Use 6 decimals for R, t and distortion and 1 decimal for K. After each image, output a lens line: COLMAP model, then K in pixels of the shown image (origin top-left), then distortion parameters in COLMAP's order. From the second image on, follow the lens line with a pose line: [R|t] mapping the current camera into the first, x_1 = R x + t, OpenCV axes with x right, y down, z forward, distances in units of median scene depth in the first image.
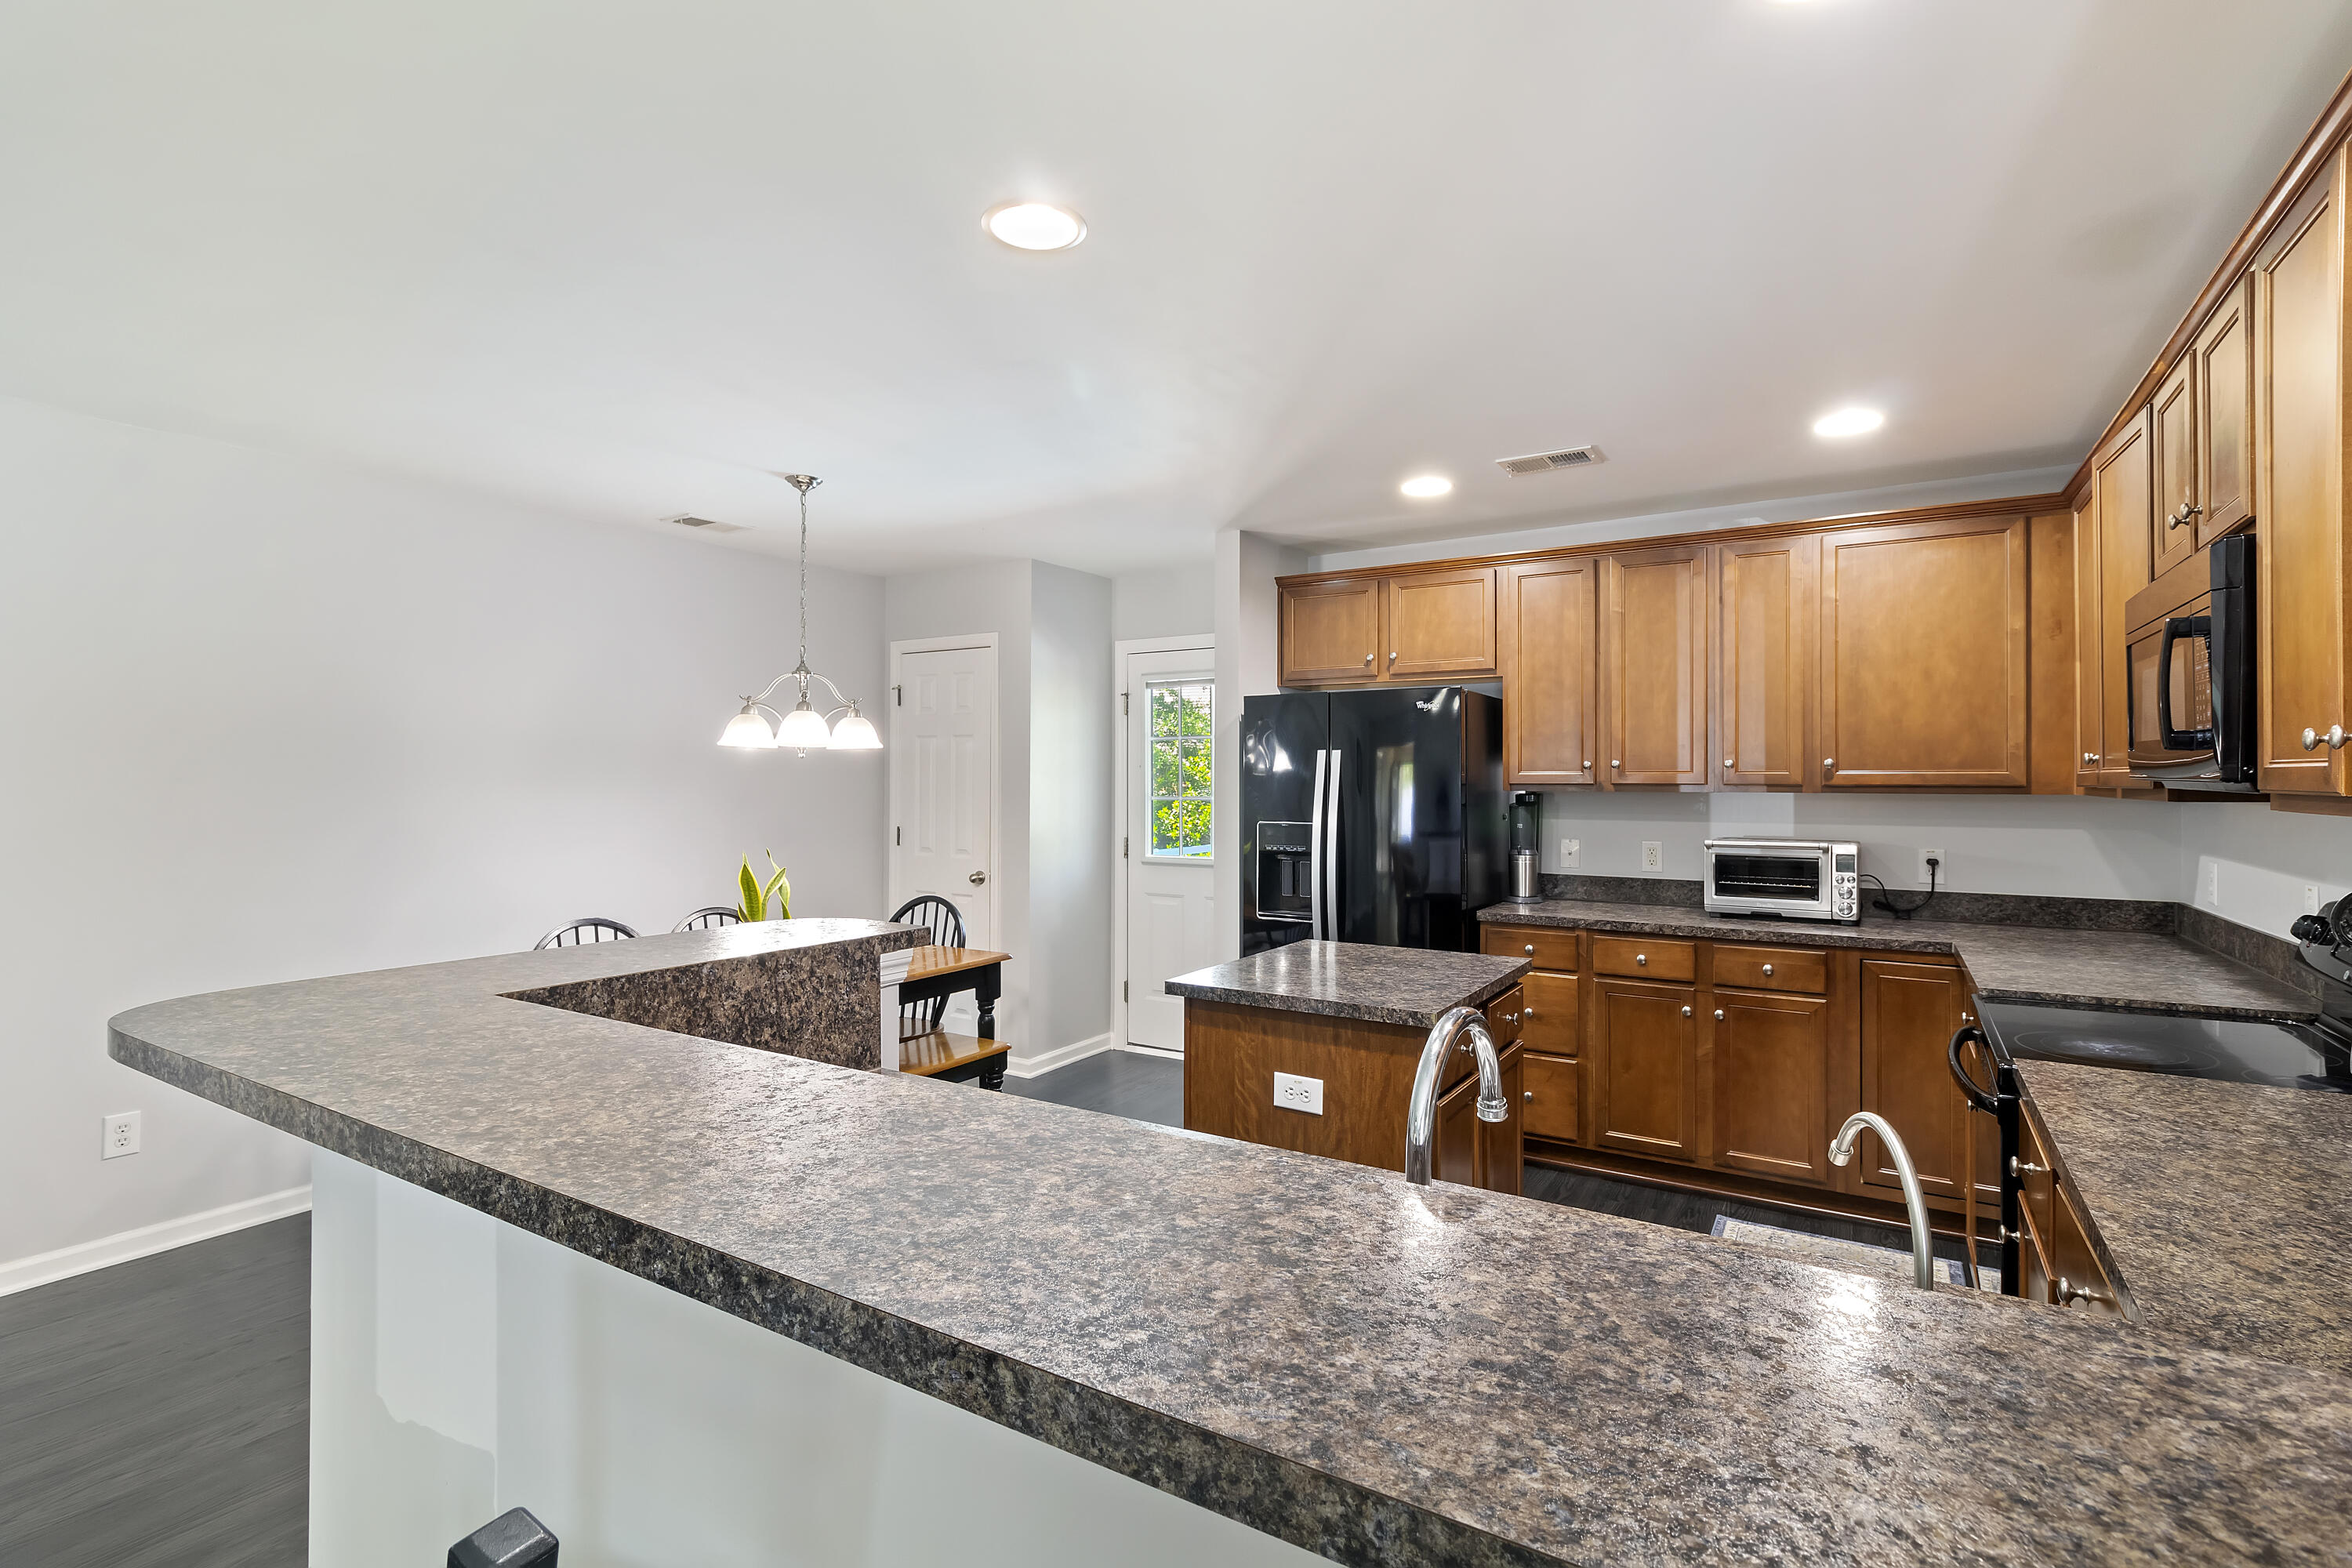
lens RADIAL K [[1103.8, 0, 1179.8], [0, 1103.8, 768.1], [0, 0, 1]] dist [-0.000624, -0.000853]
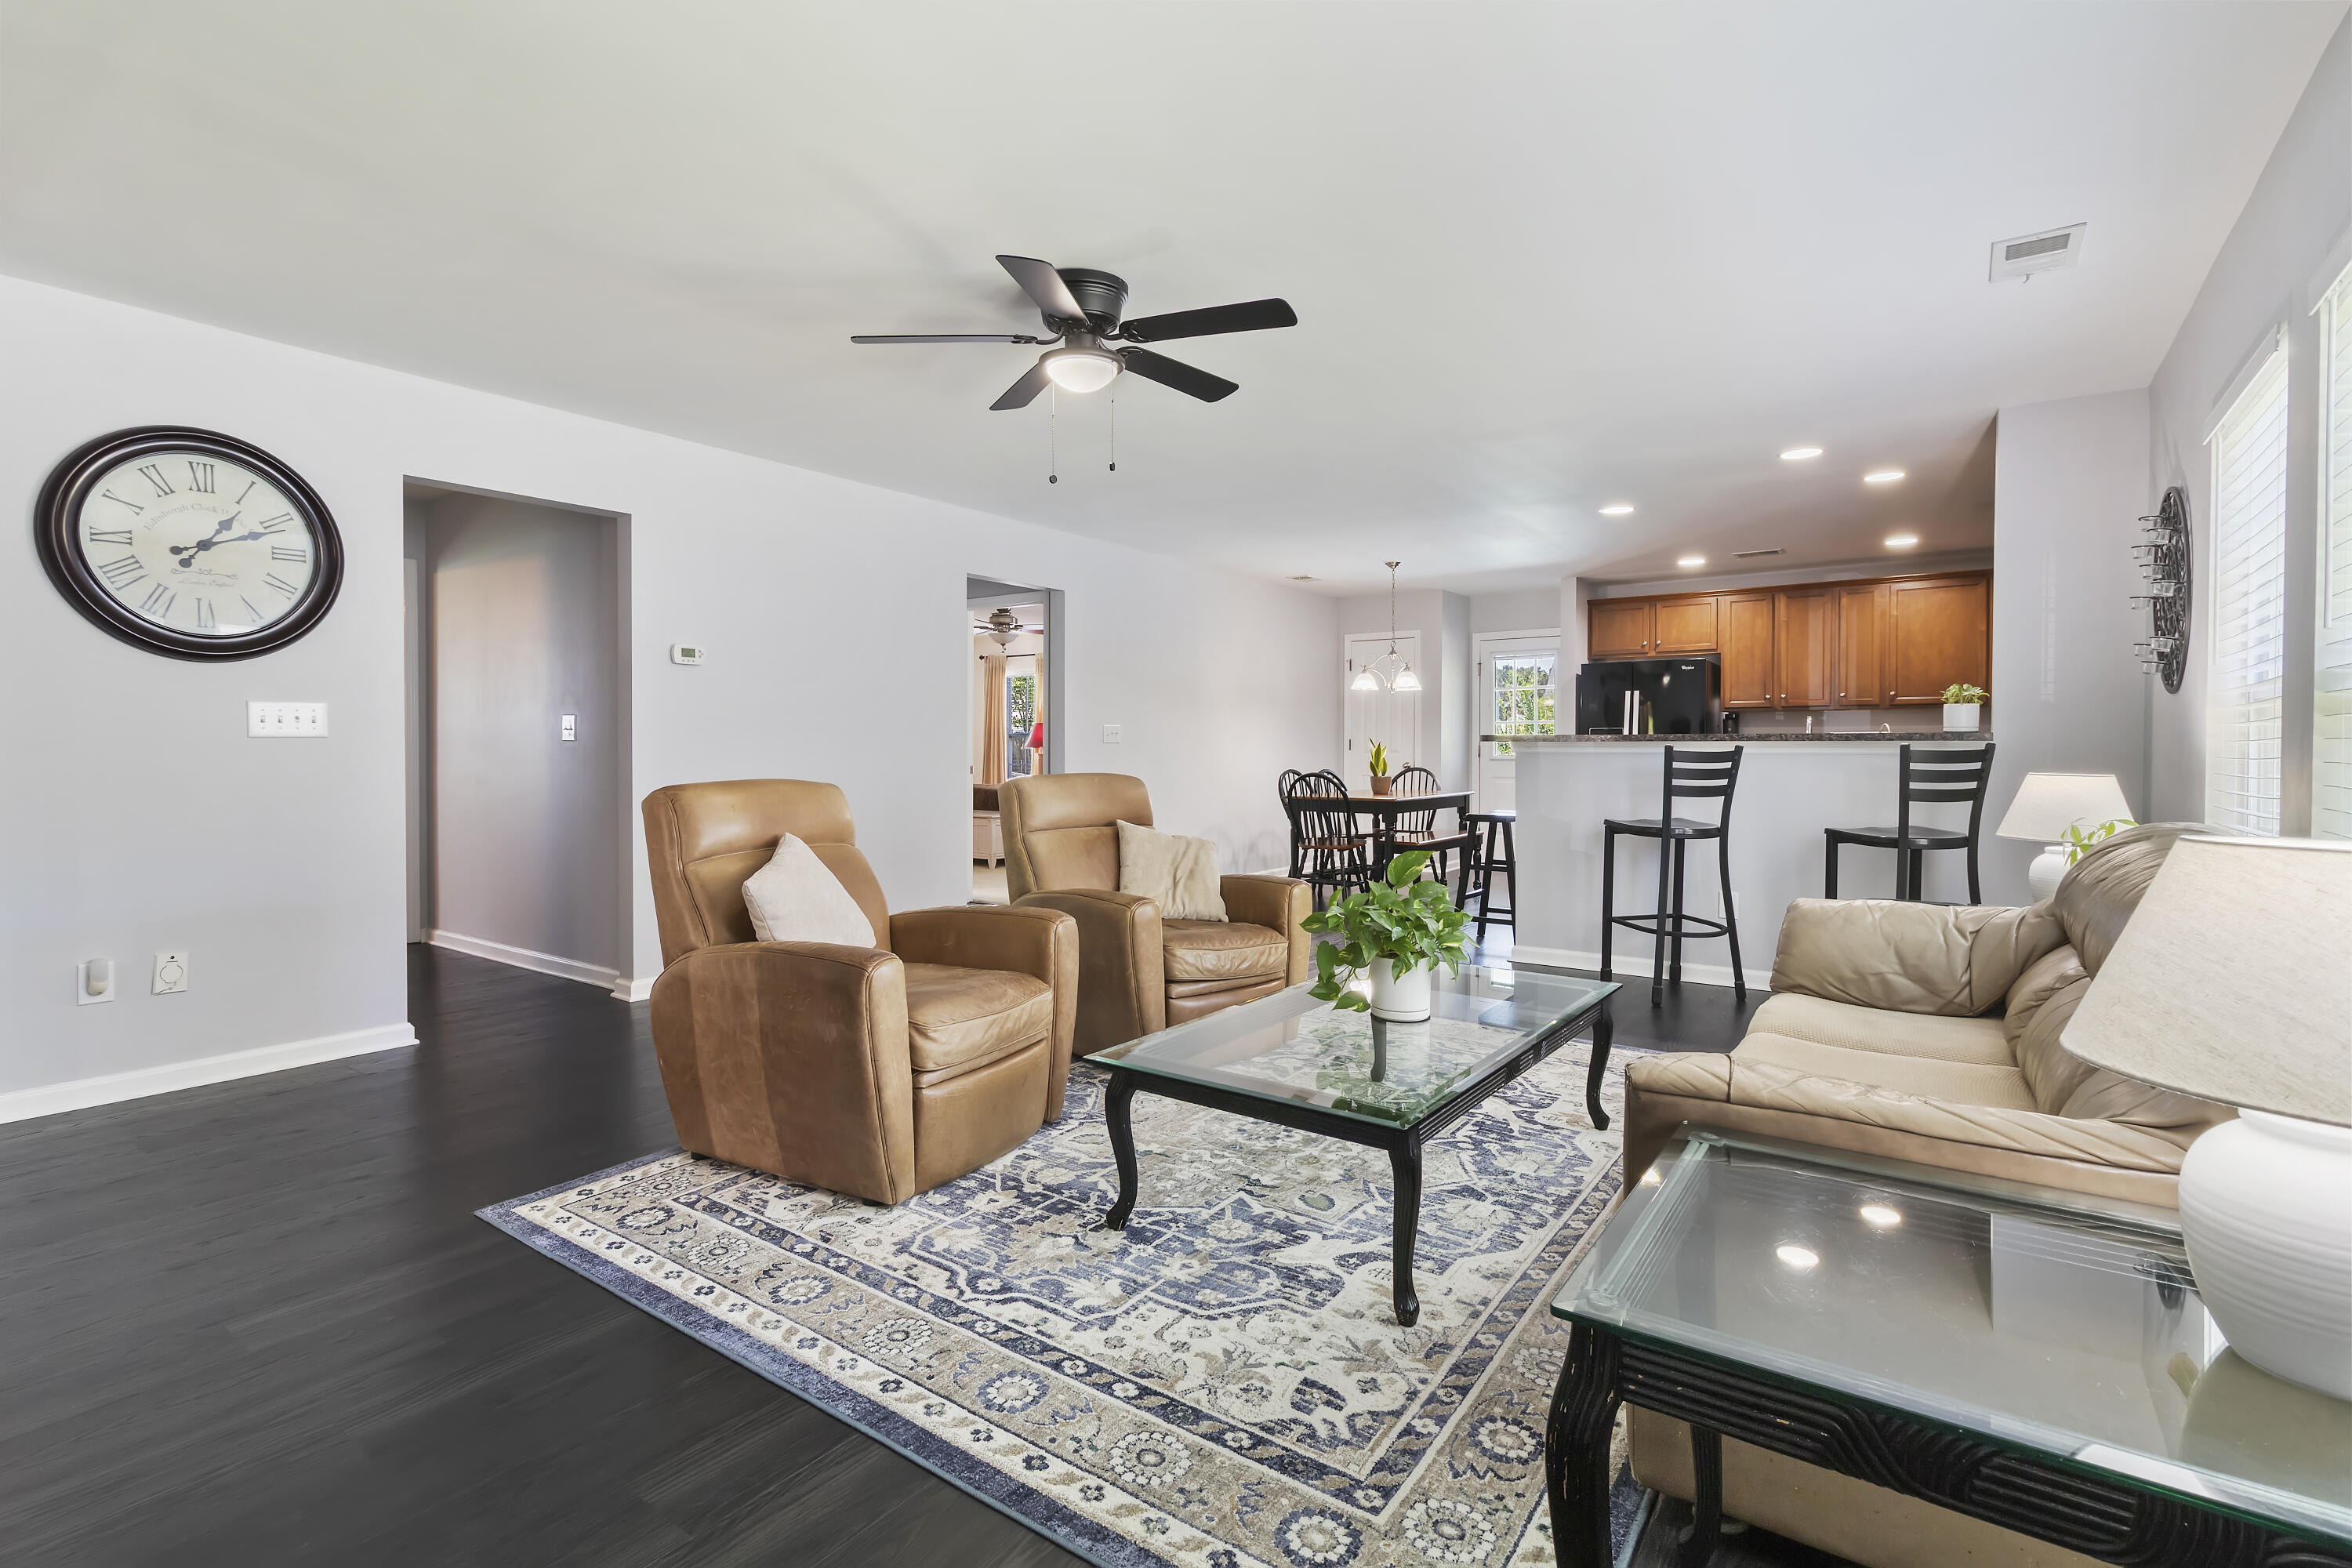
lens RADIAL K [[1088.7, 0, 1172.6], [0, 1088.7, 768.0], [0, 0, 1]] dist [-0.000213, -0.000324]
pose [[0.998009, -0.001434, -0.063055, -0.559590], [0.003241, 0.999587, 0.028560, 0.062834], [0.062988, -0.028708, 0.997601, -0.998485]]
